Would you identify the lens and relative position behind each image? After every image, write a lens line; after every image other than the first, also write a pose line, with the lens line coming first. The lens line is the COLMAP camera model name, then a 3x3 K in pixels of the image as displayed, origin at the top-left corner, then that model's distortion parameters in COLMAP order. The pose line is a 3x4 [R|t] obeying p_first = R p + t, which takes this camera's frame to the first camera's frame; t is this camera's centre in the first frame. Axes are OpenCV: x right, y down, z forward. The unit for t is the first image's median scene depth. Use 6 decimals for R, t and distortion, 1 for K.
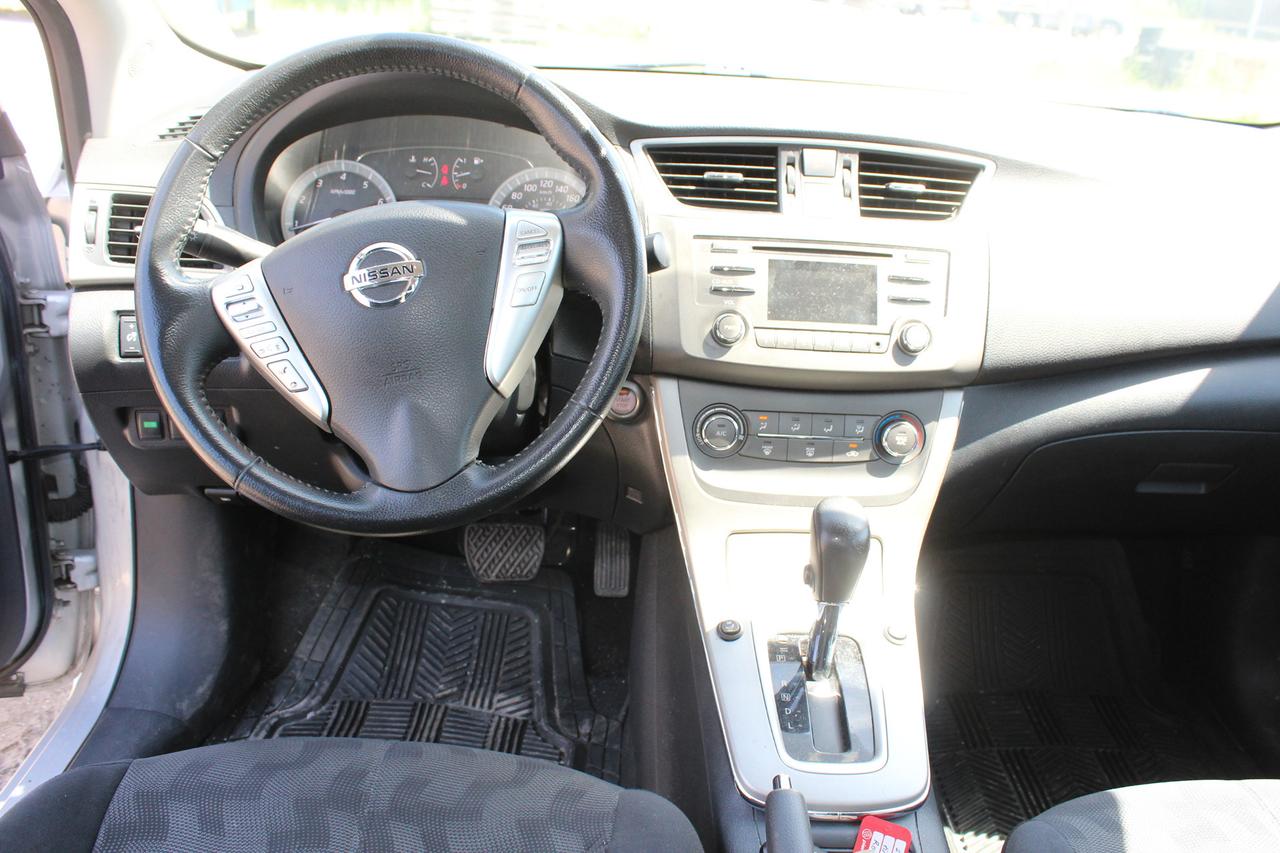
lens RADIAL K [[1129.7, 0, 657.3], [0, 1129.7, 404.8], [0, 0, 1]] dist [-0.167415, 0.158550]
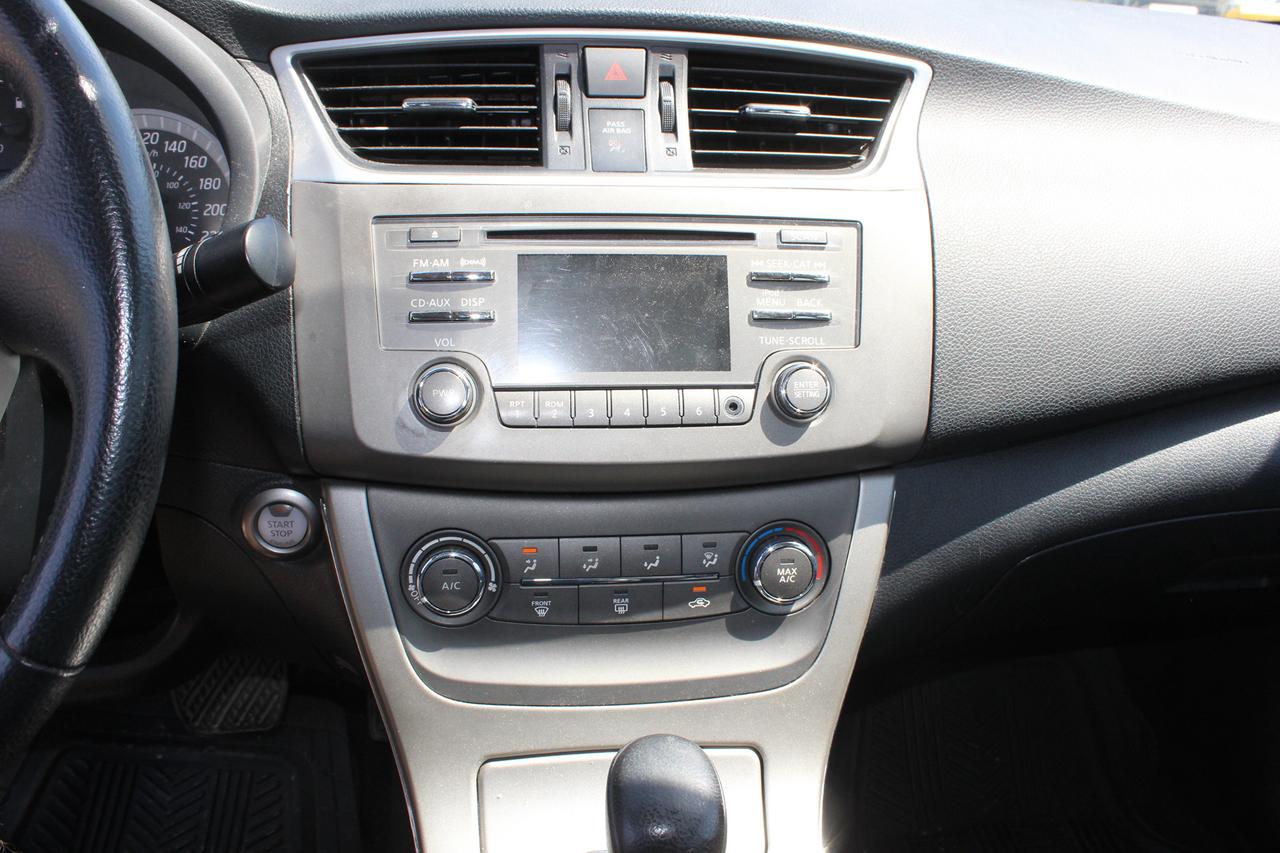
lens RADIAL K [[1129.7, 0, 657.3], [0, 1129.7, 404.8], [0, 0, 1]] dist [-0.167415, 0.158550]
pose [[0.995295, -0.052449, 0.081470, 0.113054], [0.050794, 0.998461, 0.022255, -0.065699], [-0.082512, -0.018012, 0.996427, 0.455648]]
